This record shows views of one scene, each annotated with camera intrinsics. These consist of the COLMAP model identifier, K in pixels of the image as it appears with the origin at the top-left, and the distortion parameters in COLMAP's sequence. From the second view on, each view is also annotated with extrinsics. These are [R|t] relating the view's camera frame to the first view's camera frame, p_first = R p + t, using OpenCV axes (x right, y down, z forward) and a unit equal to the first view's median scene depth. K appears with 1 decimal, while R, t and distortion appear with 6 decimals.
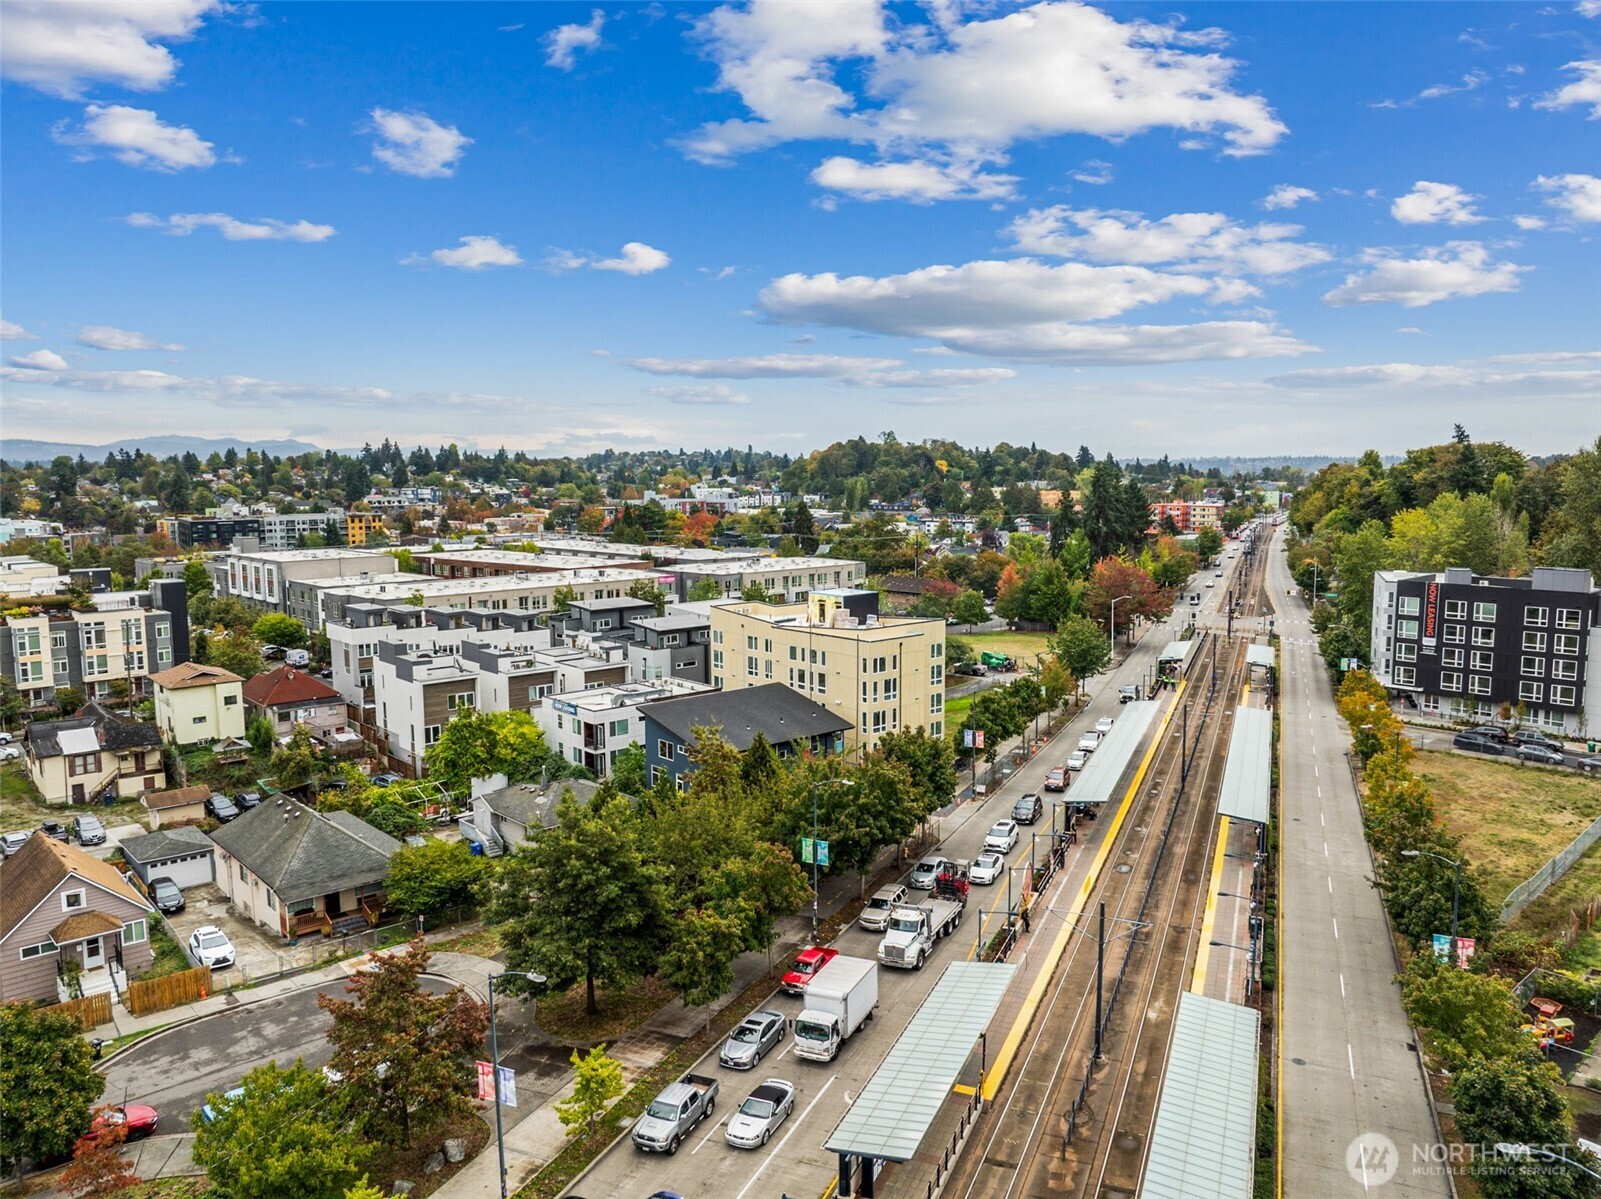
lens RADIAL K [[1132.1, 0, 800.5], [0, 1132.1, 599.5], [0, 0, 1]] dist [-0.032022, -0.005259]
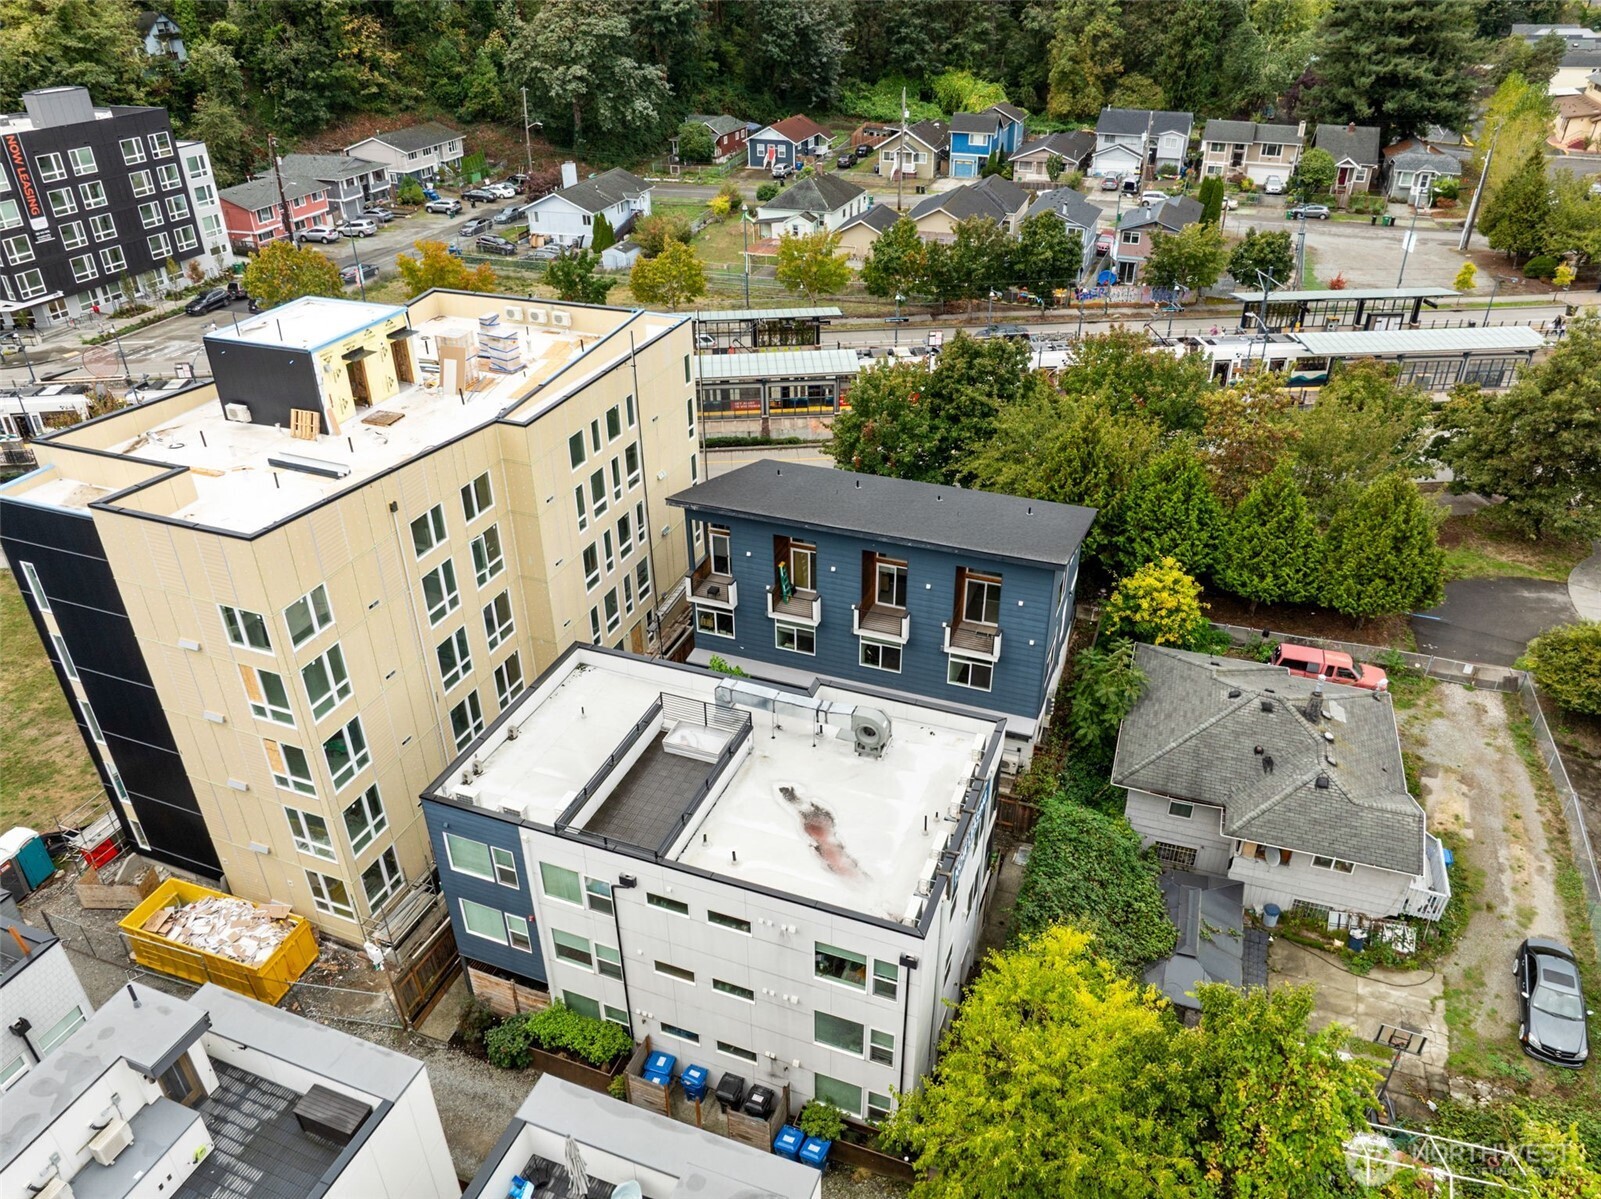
lens RADIAL K [[1138.6, 0, 800.5], [0, 1138.6, 599.5], [0, 0, 1]] dist [-0.048124, 0.021319]
pose [[-0.472385, -0.444303, 0.761214, -0.322309], [0.107398, 0.828198, 0.550048, -0.105365], [-0.874824, 0.341588, -0.343511, 0.927024]]
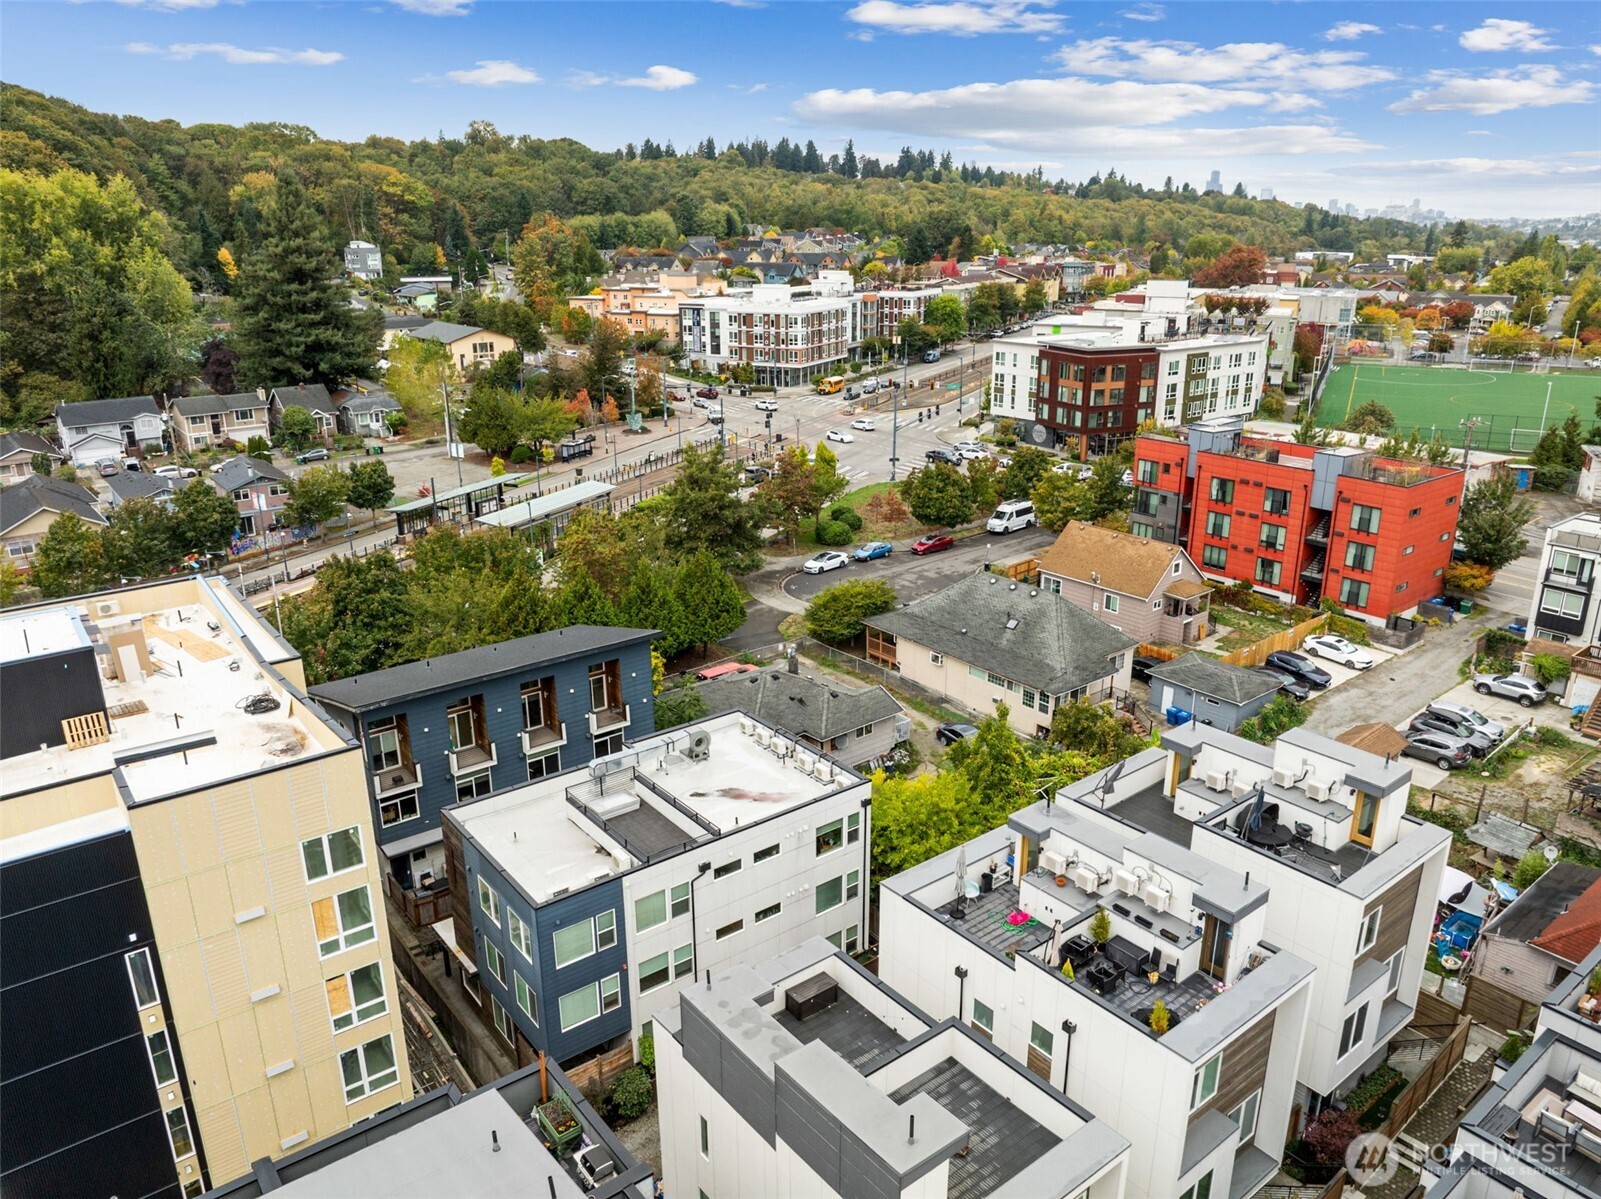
lens RADIAL K [[1138.6, 0, 800.5], [0, 1138.6, 599.5], [0, 0, 1]] dist [-0.048124, 0.021319]
pose [[-0.998326, -0.006581, 0.057455, -0.196433], [0.018015, 0.908686, 0.417092, -0.135314], [-0.054953, 0.417429, -0.907046, 1.159872]]
